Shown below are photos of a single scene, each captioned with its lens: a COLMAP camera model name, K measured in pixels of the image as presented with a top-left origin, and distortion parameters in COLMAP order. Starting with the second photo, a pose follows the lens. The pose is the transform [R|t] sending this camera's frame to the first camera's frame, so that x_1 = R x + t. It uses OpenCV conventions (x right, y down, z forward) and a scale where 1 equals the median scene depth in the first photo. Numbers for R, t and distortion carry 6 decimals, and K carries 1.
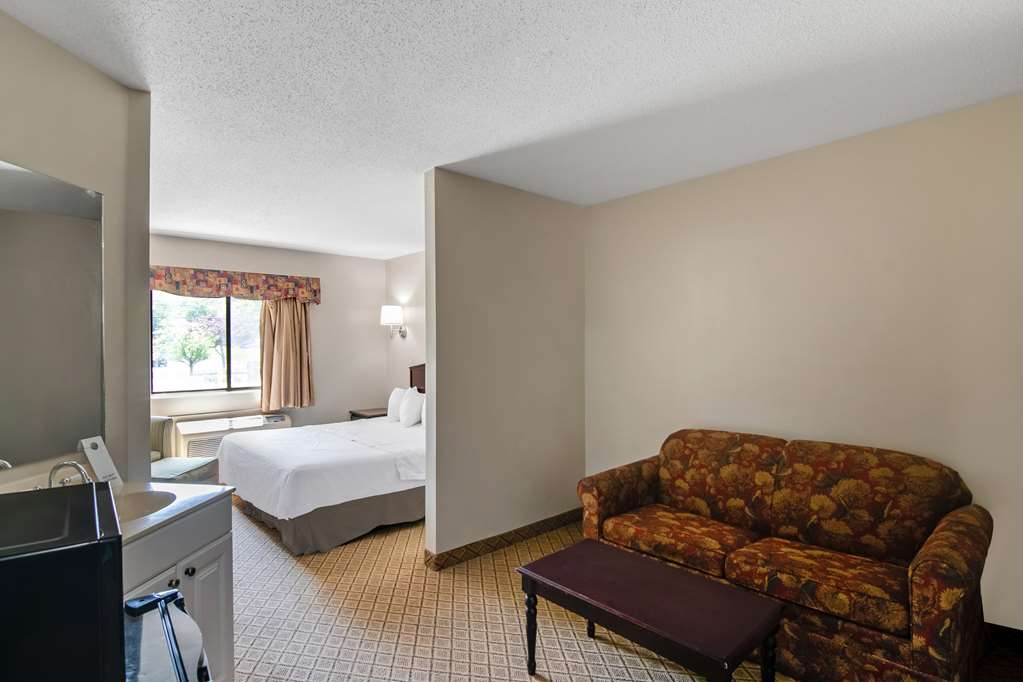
lens RADIAL K [[503.8, 0, 507.0], [0, 503.8, 346.9], [0, 0, 1]] dist [-0.005252, -0.000416]
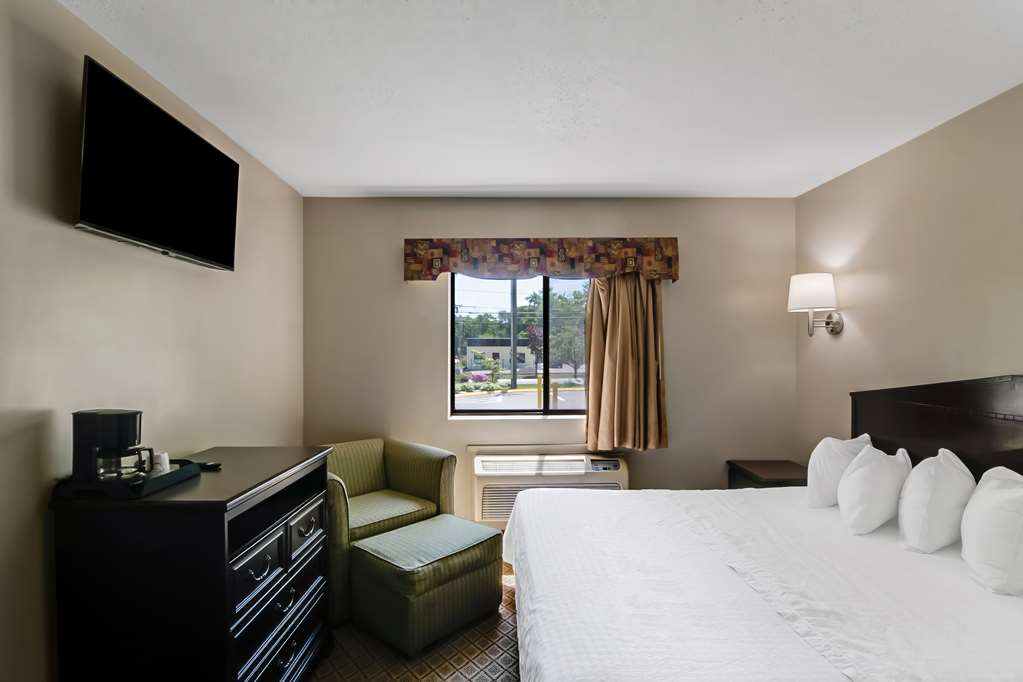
lens RADIAL K [[503.8, 0, 505.1], [0, 503.8, 349.6], [0, 0, 1]] dist [-0.005252, -0.000416]
pose [[0.748523, 0.005153, -0.663088, -0.132706], [-0.006127, 0.999981, 0.000854, -0.001327], [0.663080, 0.003423, 0.748541, 0.435544]]
